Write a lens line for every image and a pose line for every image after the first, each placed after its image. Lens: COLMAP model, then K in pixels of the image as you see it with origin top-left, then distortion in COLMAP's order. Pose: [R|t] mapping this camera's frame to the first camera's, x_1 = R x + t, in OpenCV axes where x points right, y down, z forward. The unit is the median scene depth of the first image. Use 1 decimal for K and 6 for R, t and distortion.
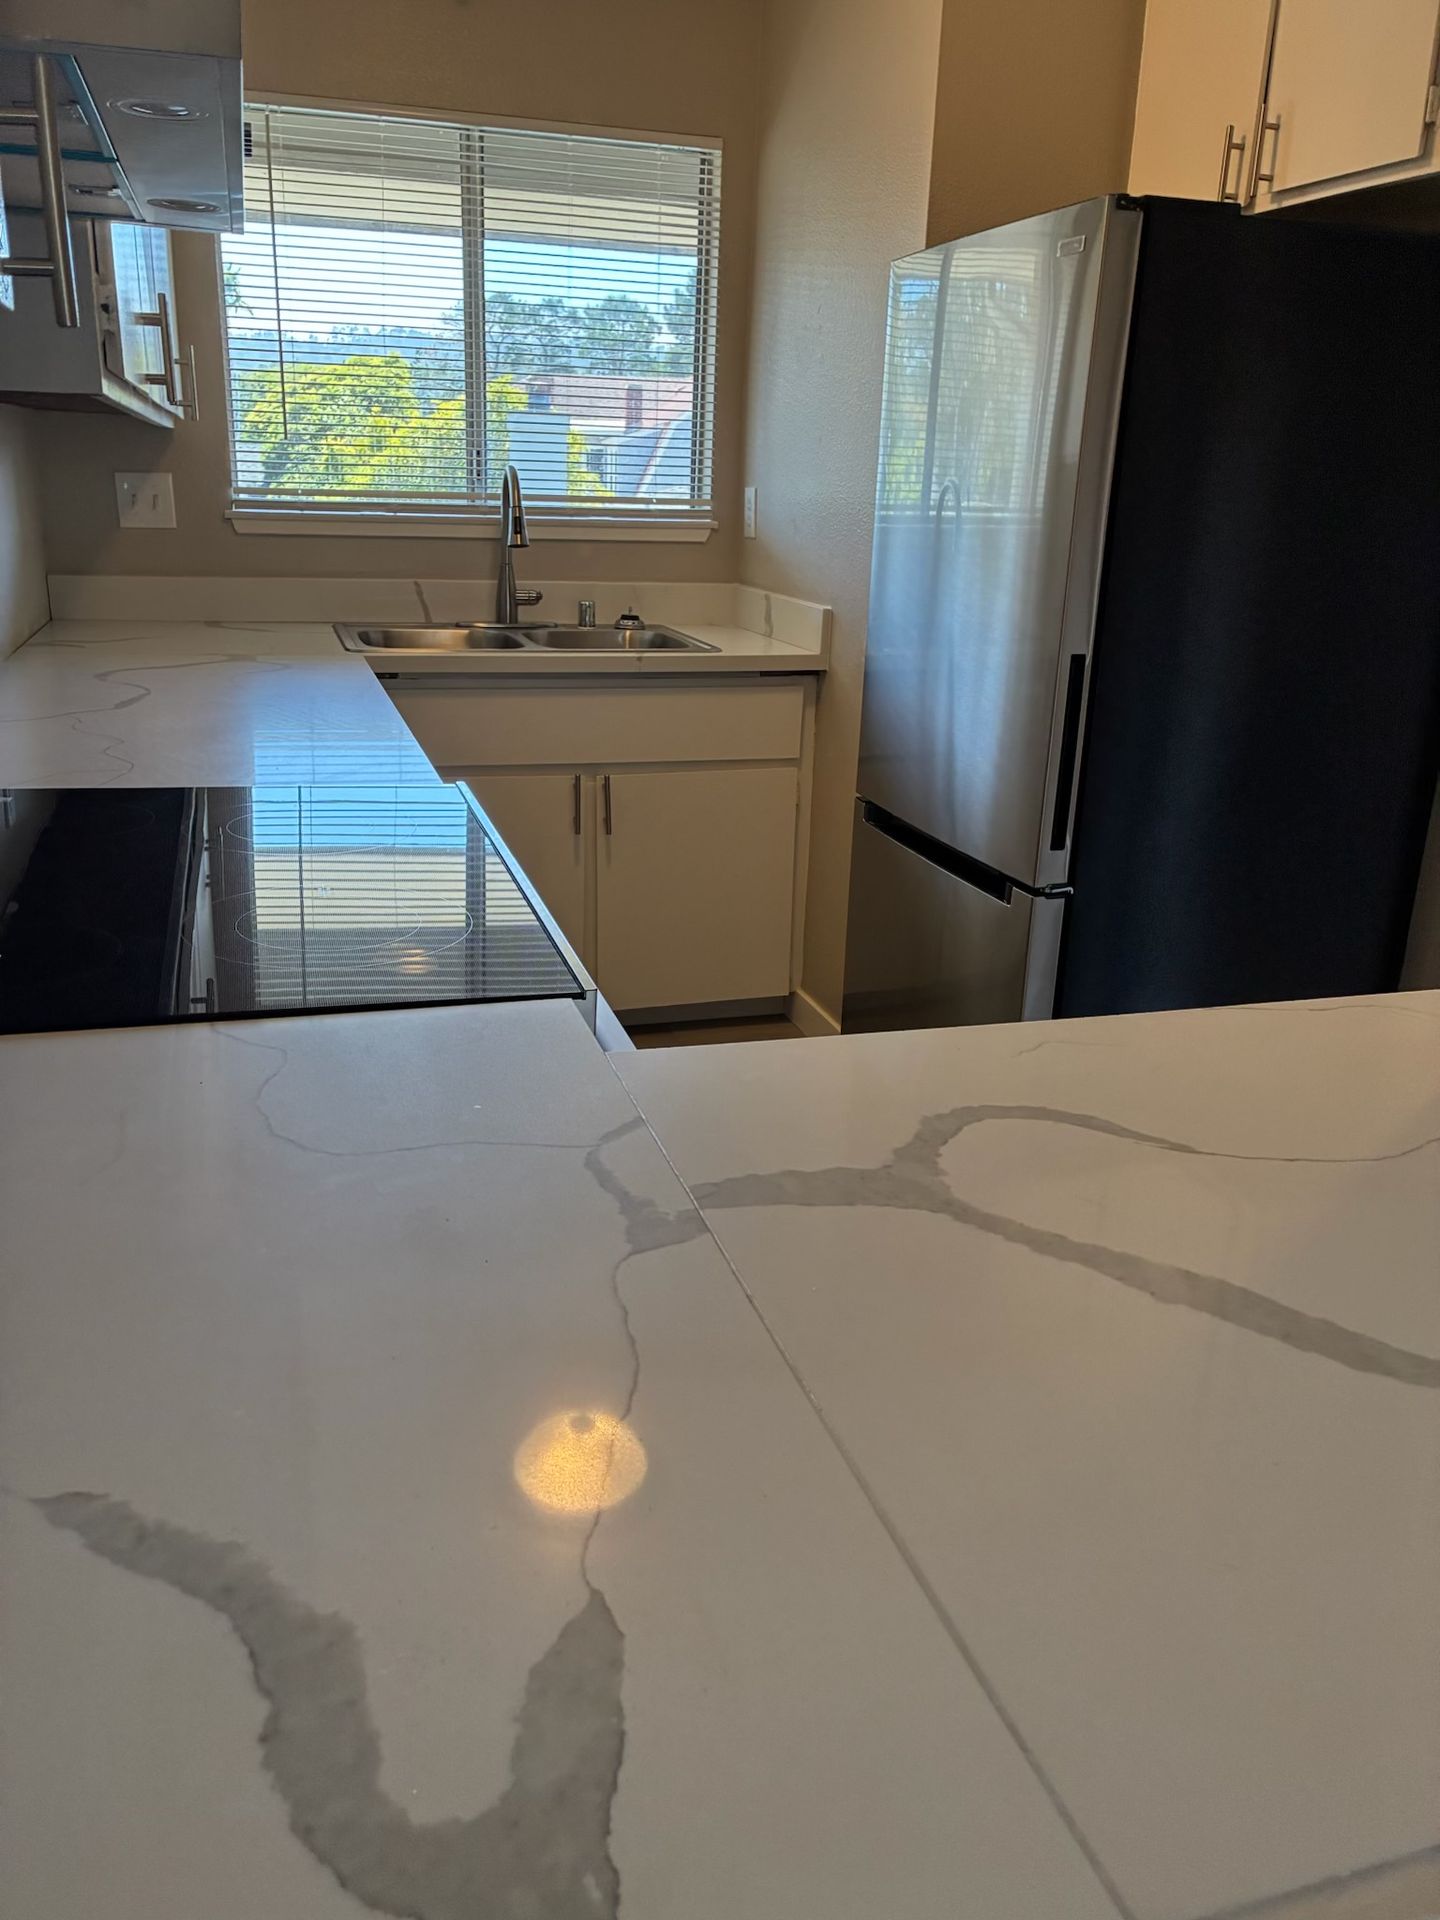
lens RADIAL K [[1494.4, 0, 720.0], [0, 1494.4, 960.0], [0, 0, 1]] dist [0.001669, 0.000935]
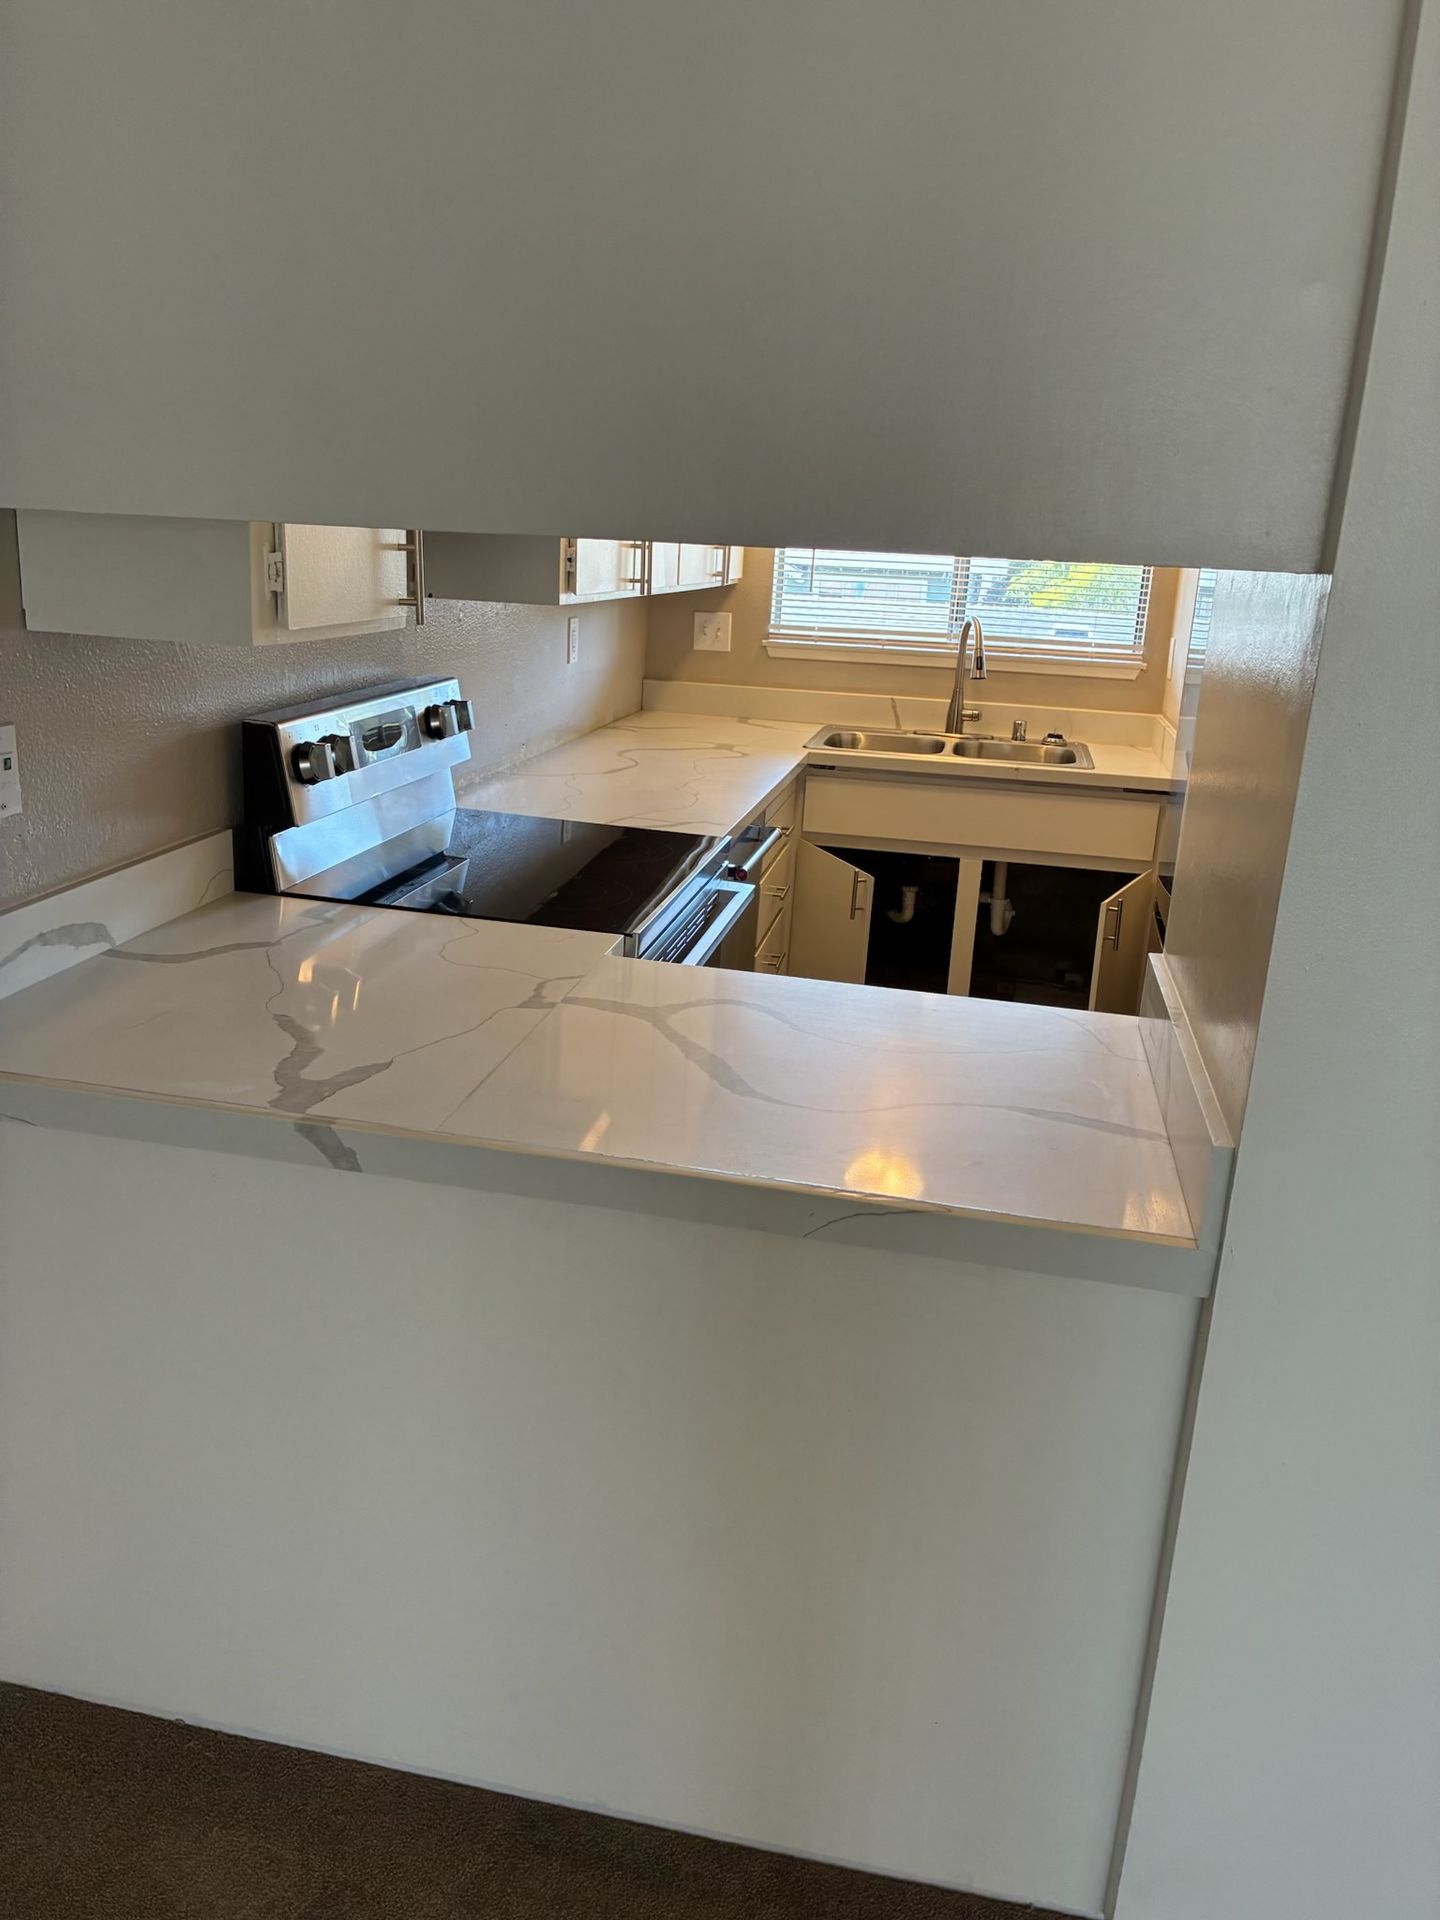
lens RADIAL K [[1494.4, 0, 720.0], [0, 1494.4, 960.0], [0, 0, 1]] dist [0.001669, 0.000935]
pose [[0.882127, 0.145486, -0.447979, 0.297019], [-0.168864, 0.985561, -0.012444, 0.020015], [0.439701, 0.086624, 0.893957, -0.240374]]
